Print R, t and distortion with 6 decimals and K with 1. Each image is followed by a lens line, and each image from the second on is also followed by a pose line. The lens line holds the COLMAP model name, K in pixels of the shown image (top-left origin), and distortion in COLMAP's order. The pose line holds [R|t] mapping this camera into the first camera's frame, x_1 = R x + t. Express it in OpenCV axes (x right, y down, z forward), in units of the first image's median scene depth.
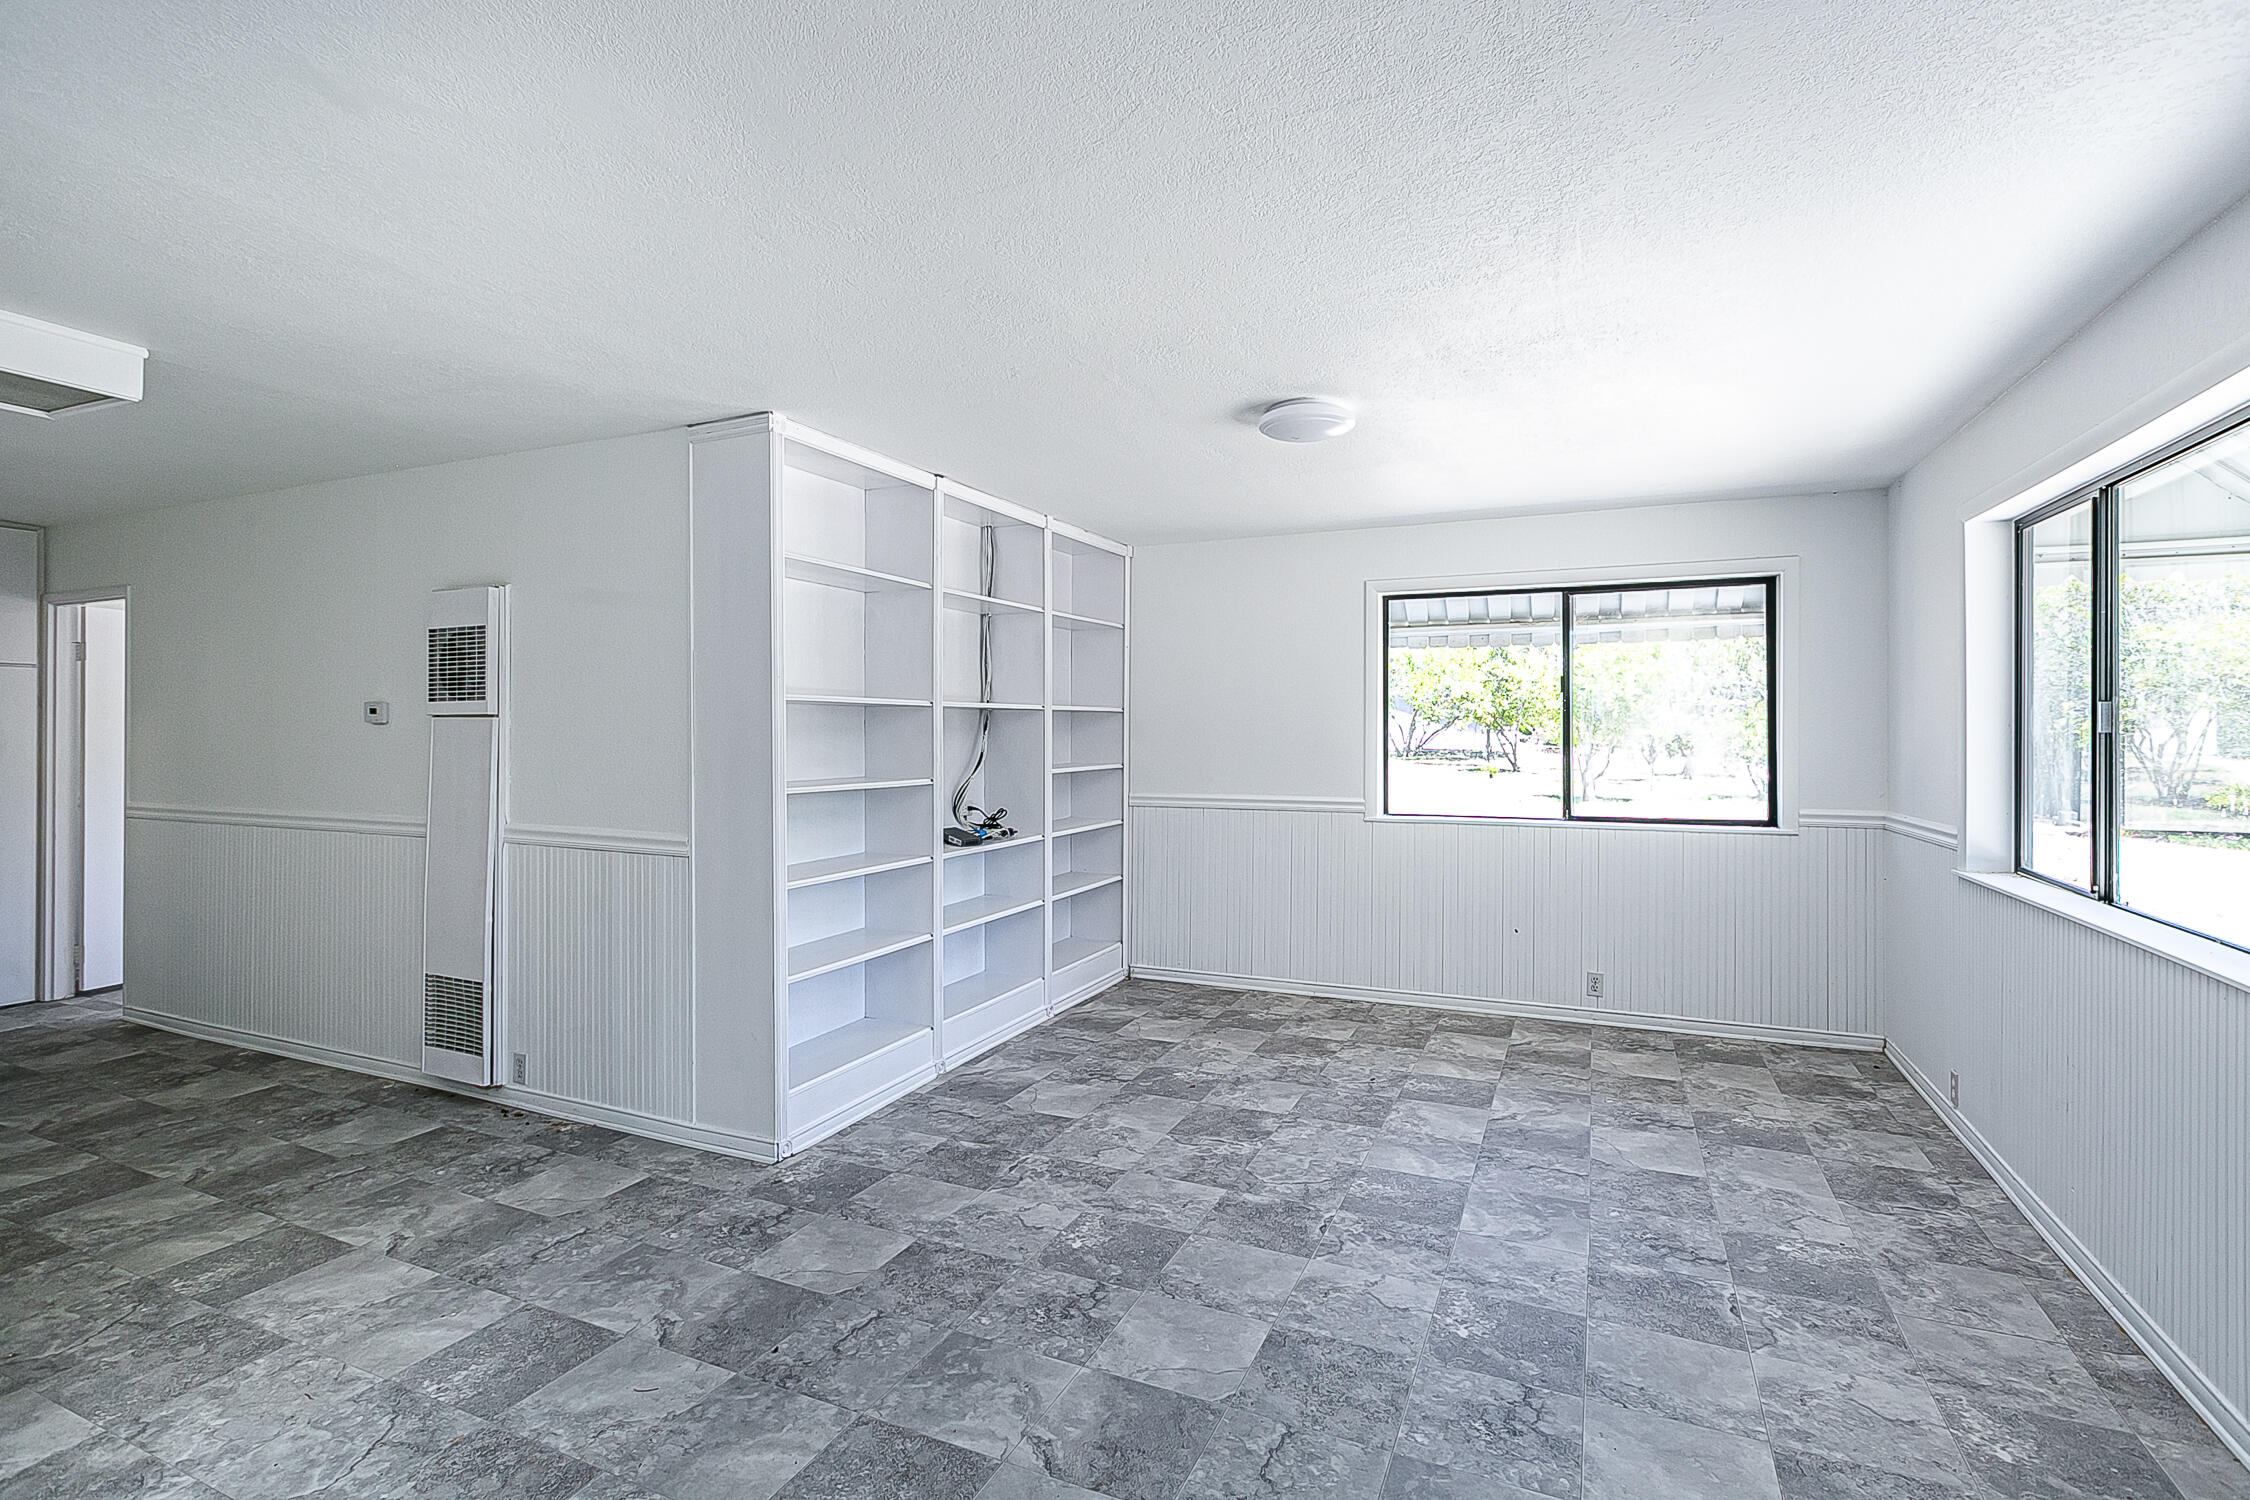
lens RADIAL K [[1058.6, 0, 1129.3], [0, 1058.6, 722.3], [0, 0, 1]] dist [-0.001086, 0.000355]
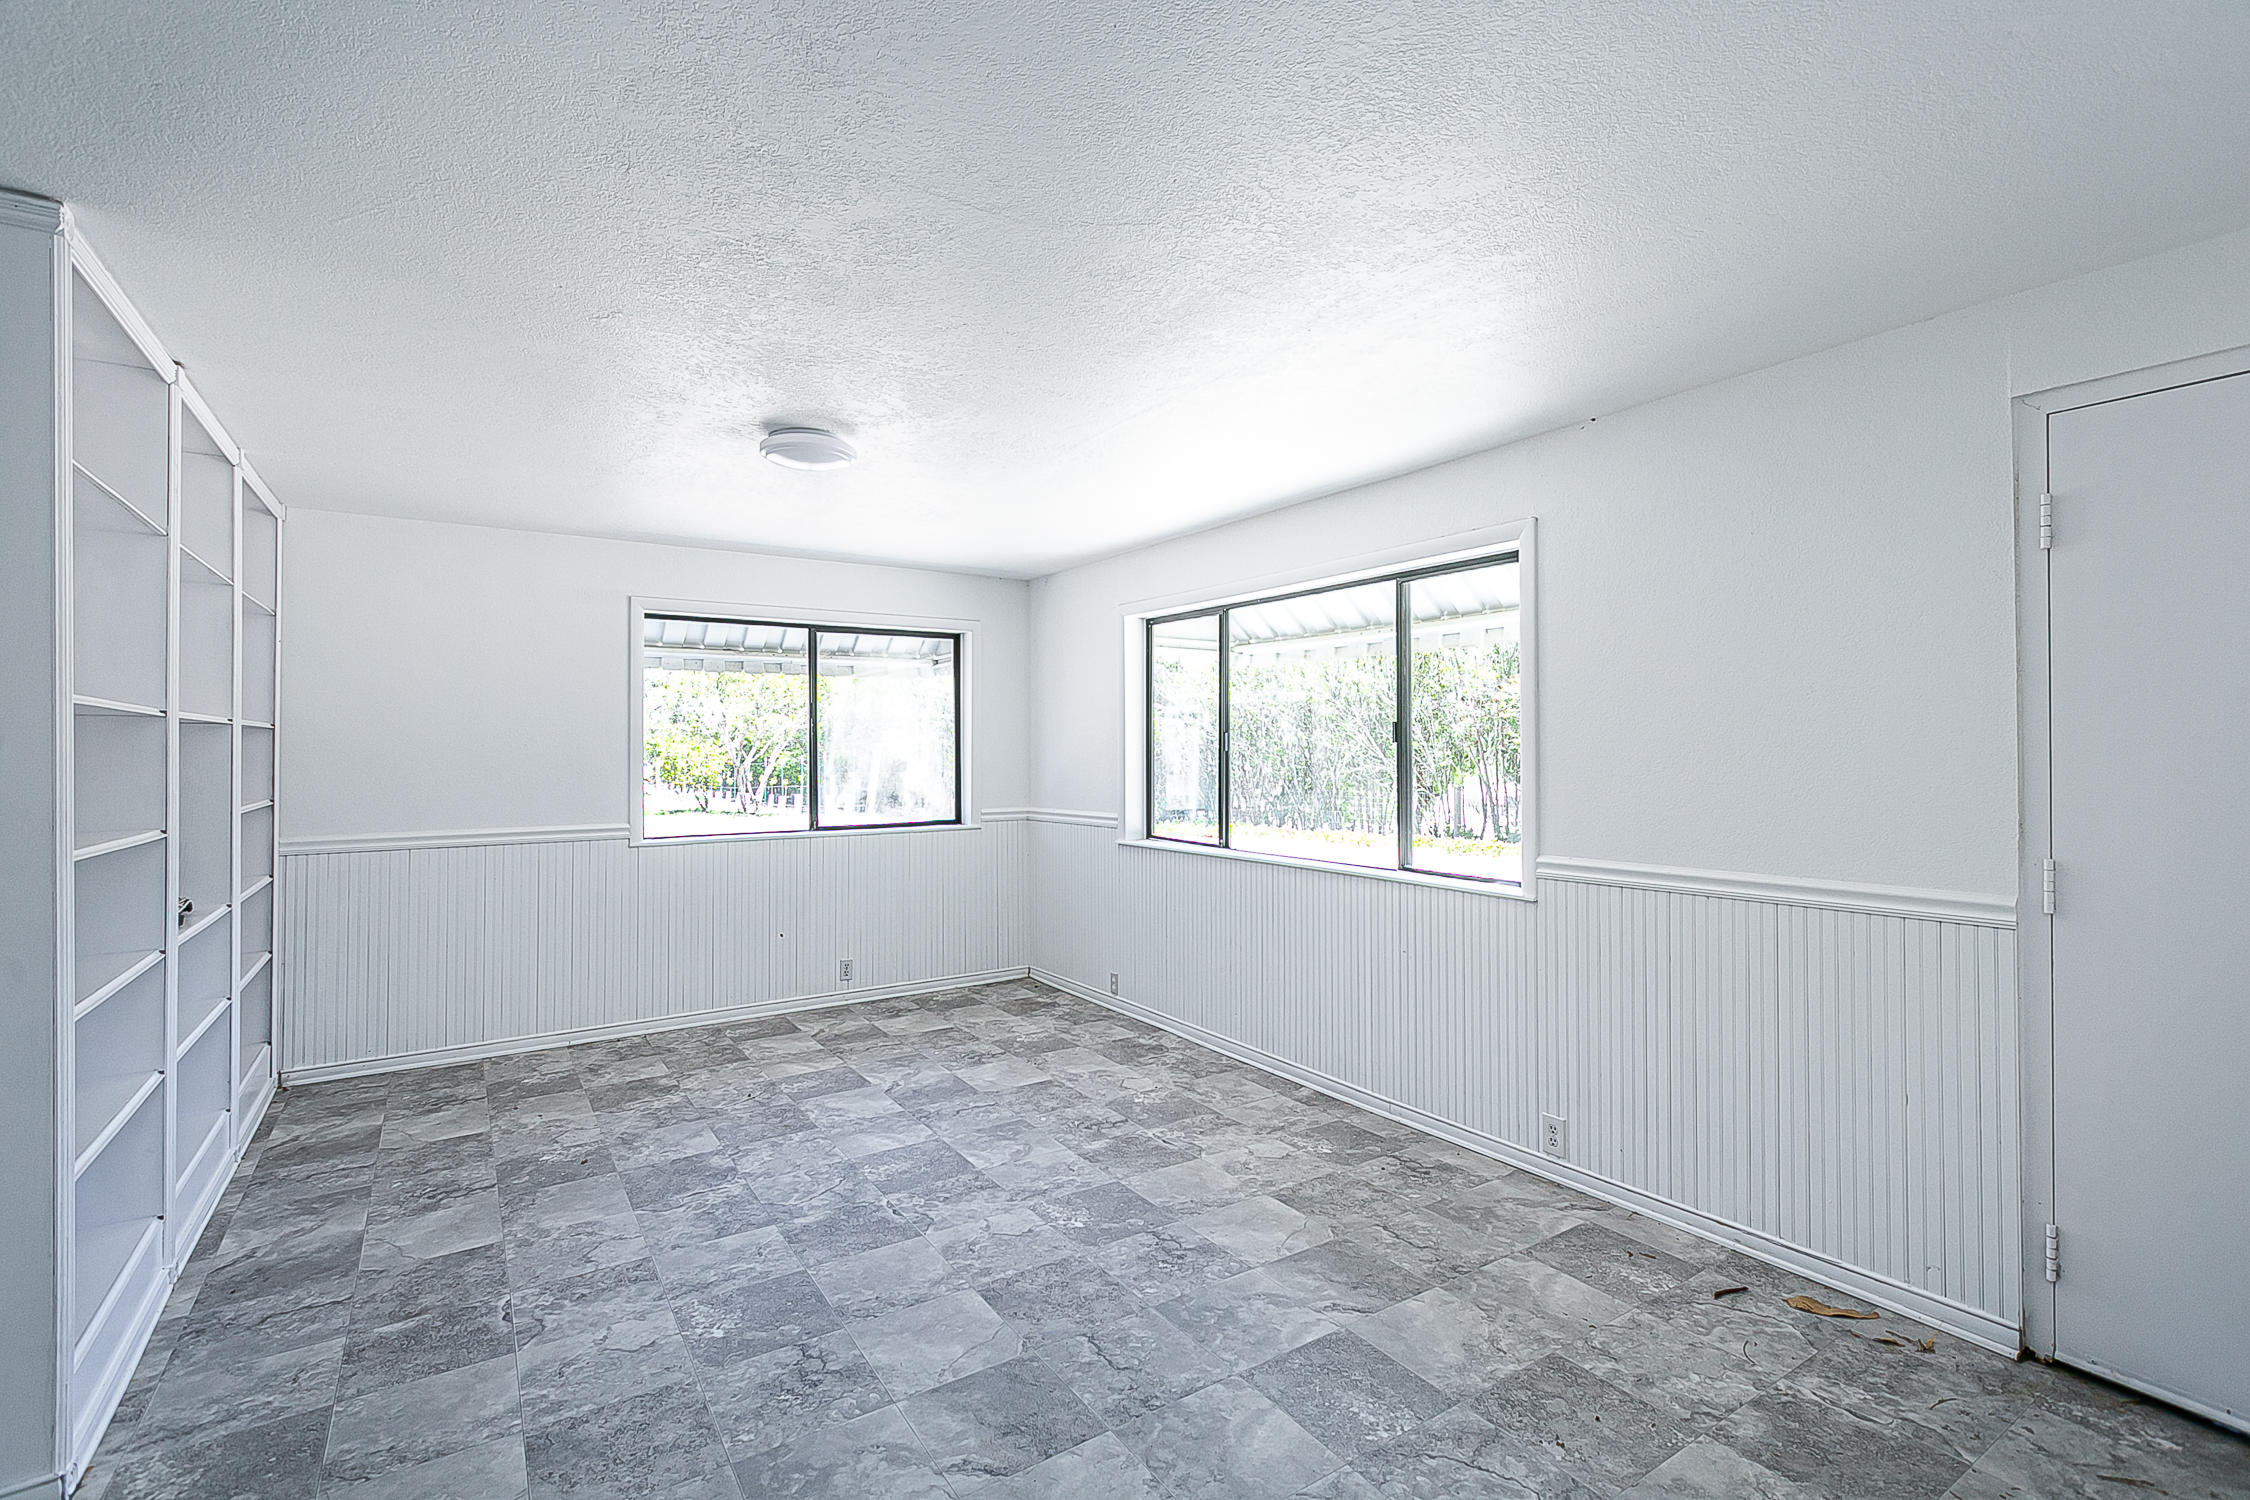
lens RADIAL K [[1006.8, 0, 1125.0], [0, 1006.8, 750.0], [0, 0, 1]] dist [0.005149, 0.000377]
pose [[0.536878, -0.002539, 0.843656, -0.407817], [-0.002621, 0.999986, 0.004678, 0.000123], [-0.843656, -0.004722, 0.536864, 0.183782]]
